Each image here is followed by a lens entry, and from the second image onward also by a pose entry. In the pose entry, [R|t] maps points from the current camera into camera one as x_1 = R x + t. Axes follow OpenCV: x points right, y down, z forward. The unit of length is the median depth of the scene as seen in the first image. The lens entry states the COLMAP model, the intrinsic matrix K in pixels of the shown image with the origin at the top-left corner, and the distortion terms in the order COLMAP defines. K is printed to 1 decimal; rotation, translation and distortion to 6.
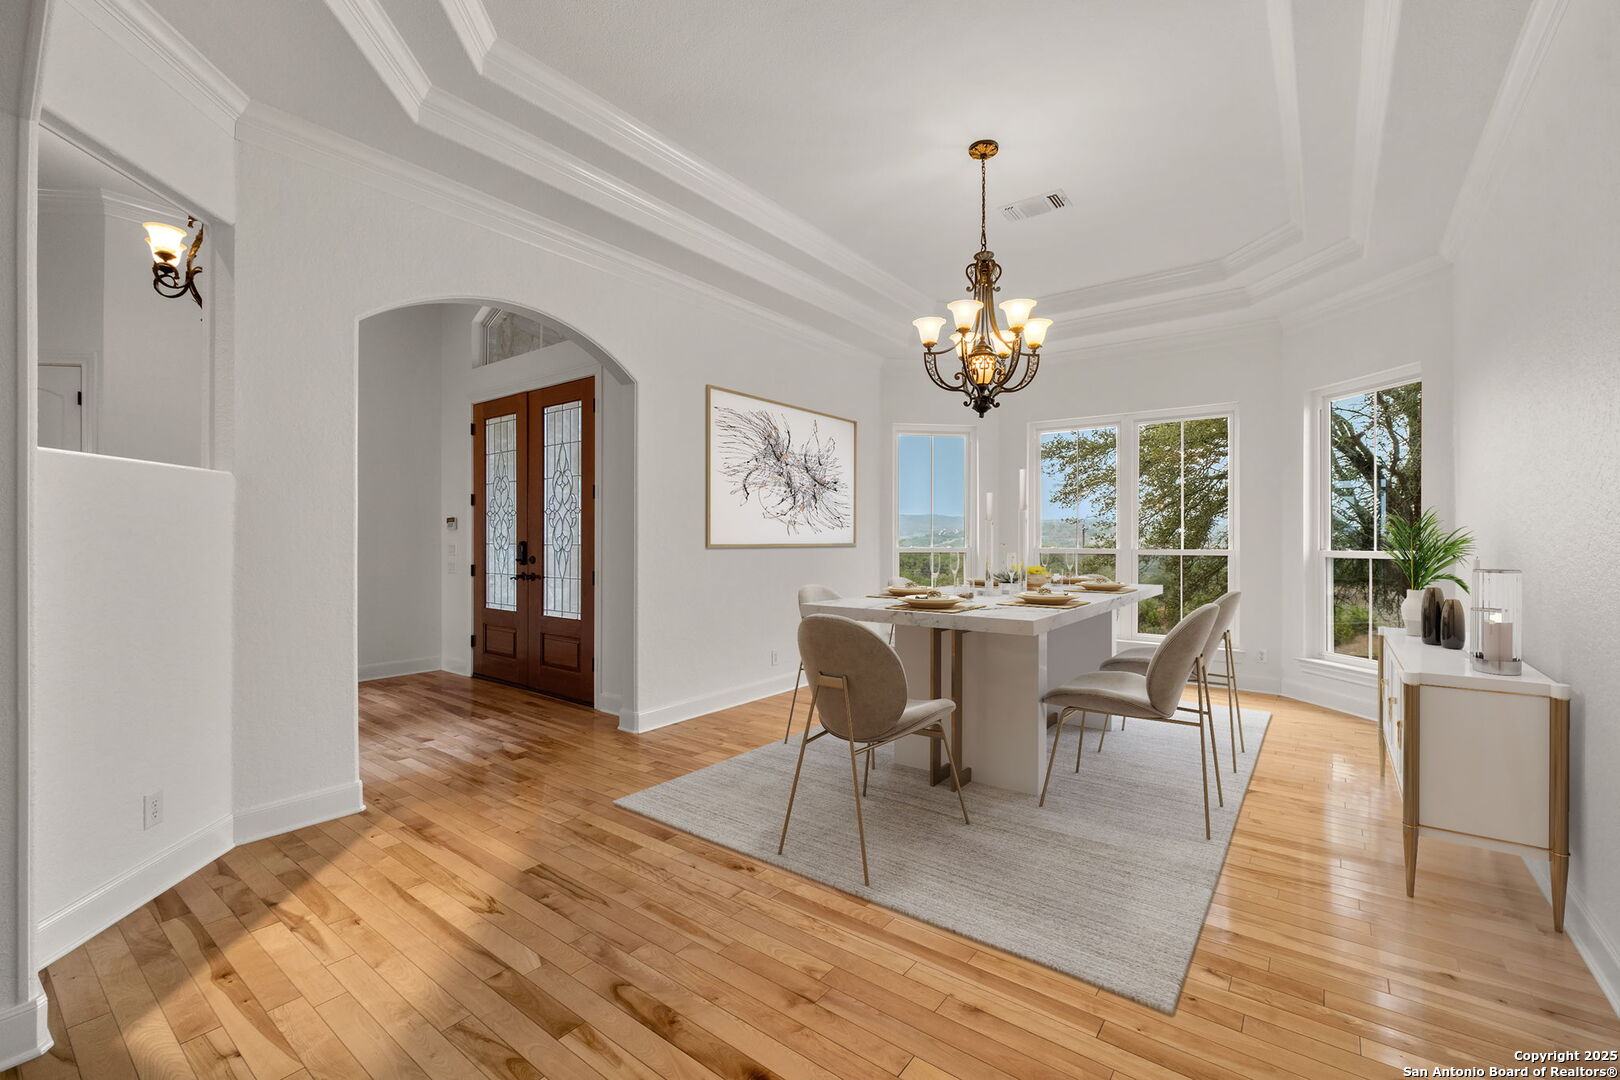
lens RADIAL K [[677.1, 0, 810.0], [0, 677.1, 540.0], [0, 0, 1]] dist [0.000534, 0.000138]
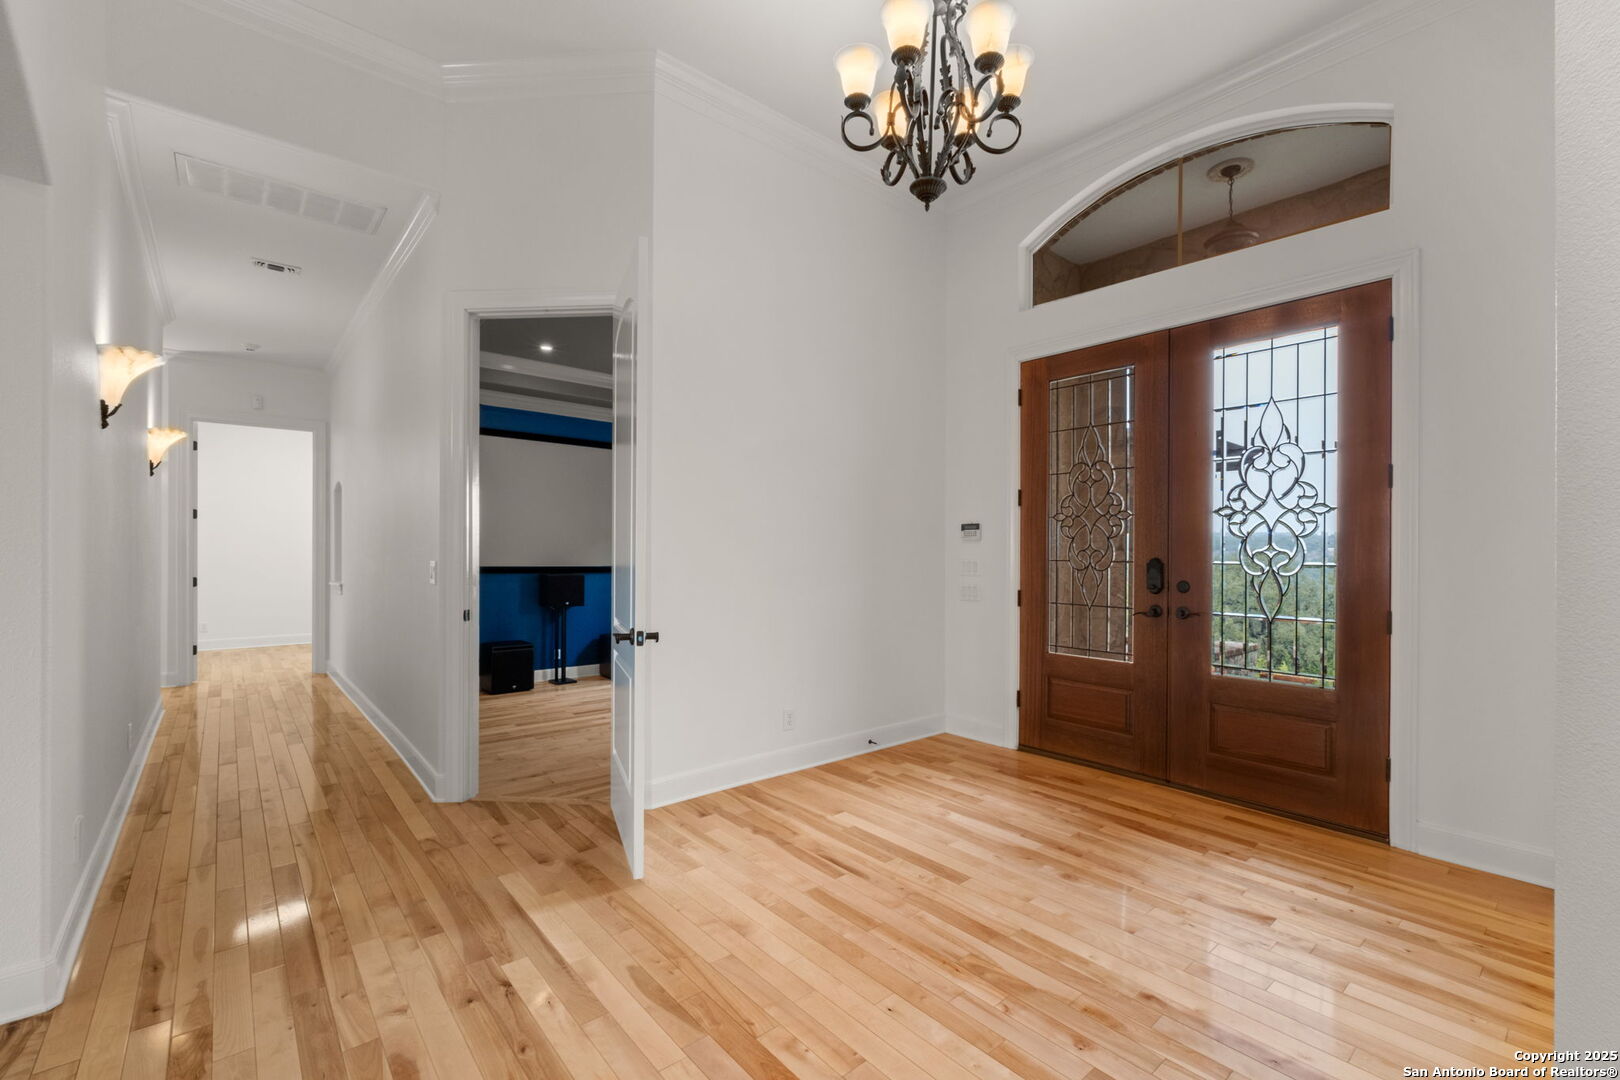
lens RADIAL K [[684.4, 0, 810.7], [0, 684.4, 554.8], [0, 0, 1]] dist [0.000128, 0.000046]
pose [[0.979240, 0.009038, -0.202502, -0.638613], [-0.008263, 0.999955, 0.004672, -0.001736], [0.202535, -0.002902, 0.979271, 0.292217]]
